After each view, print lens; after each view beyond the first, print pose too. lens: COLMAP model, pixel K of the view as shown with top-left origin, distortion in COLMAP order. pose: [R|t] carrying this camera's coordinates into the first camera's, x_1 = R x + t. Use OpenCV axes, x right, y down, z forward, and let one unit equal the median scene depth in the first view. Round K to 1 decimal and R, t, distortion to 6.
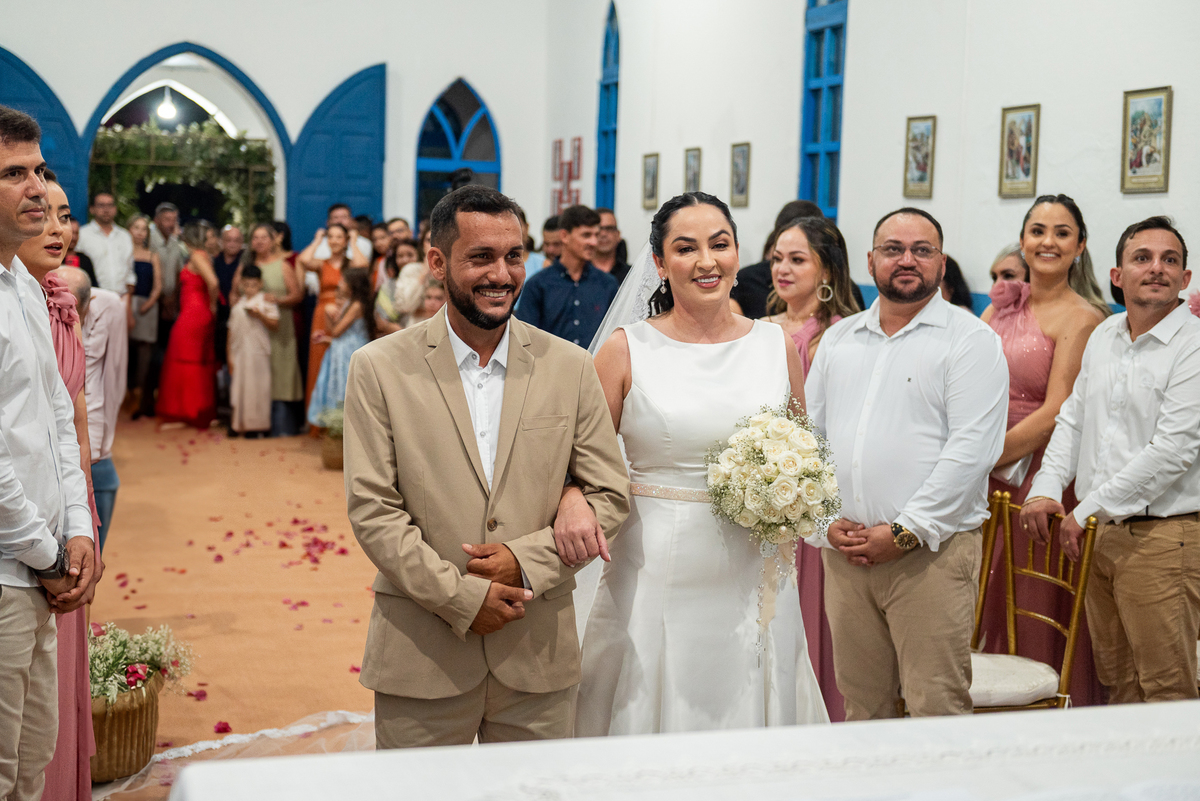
lens RADIAL K [[1667.4, 0, 600.0], [0, 1667.4, 400.5], [0, 0, 1]] dist [-0.042992, 0.048286]
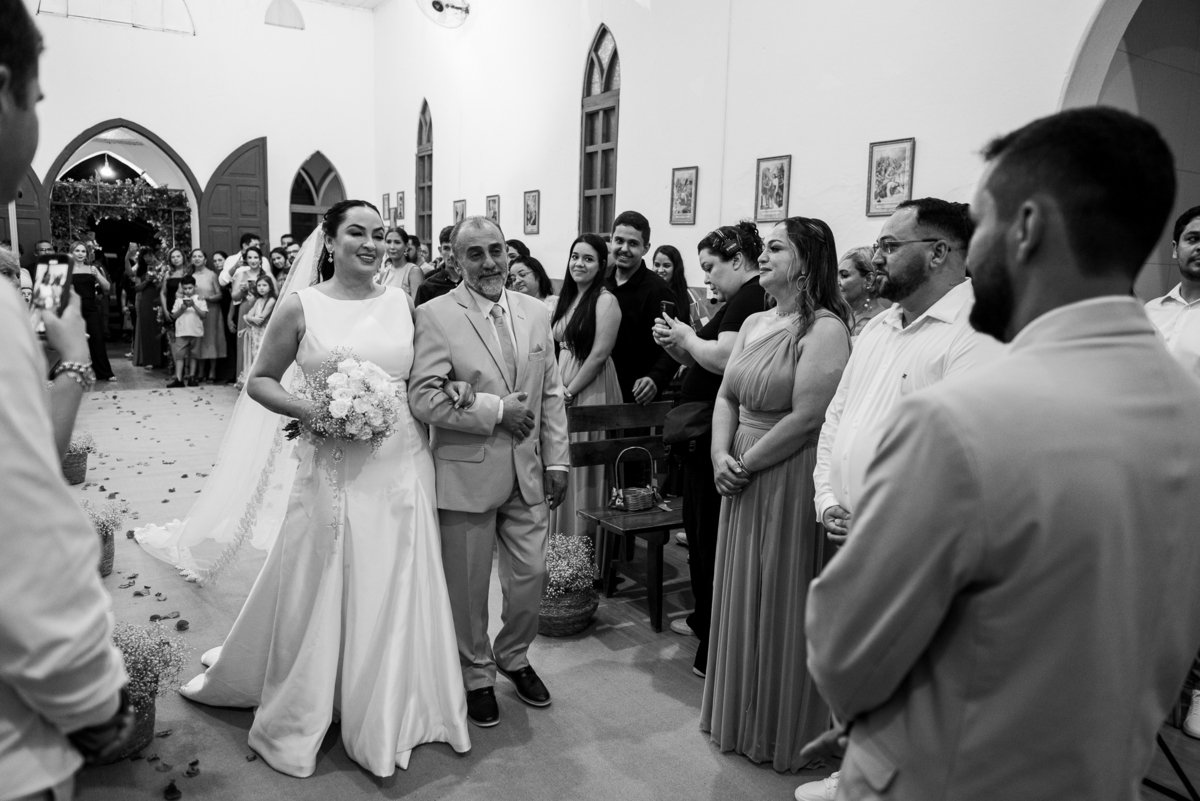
lens RADIAL K [[875.7, 0, 600.0], [0, 875.7, 400.5], [0, 0, 1]] dist [-0.006012, -0.006739]
pose [[0.967949, -0.039744, 0.247982, -0.047480], [0.024825, 0.997705, 0.063001, -0.010742], [-0.249917, -0.054826, 0.966714, 0.164309]]
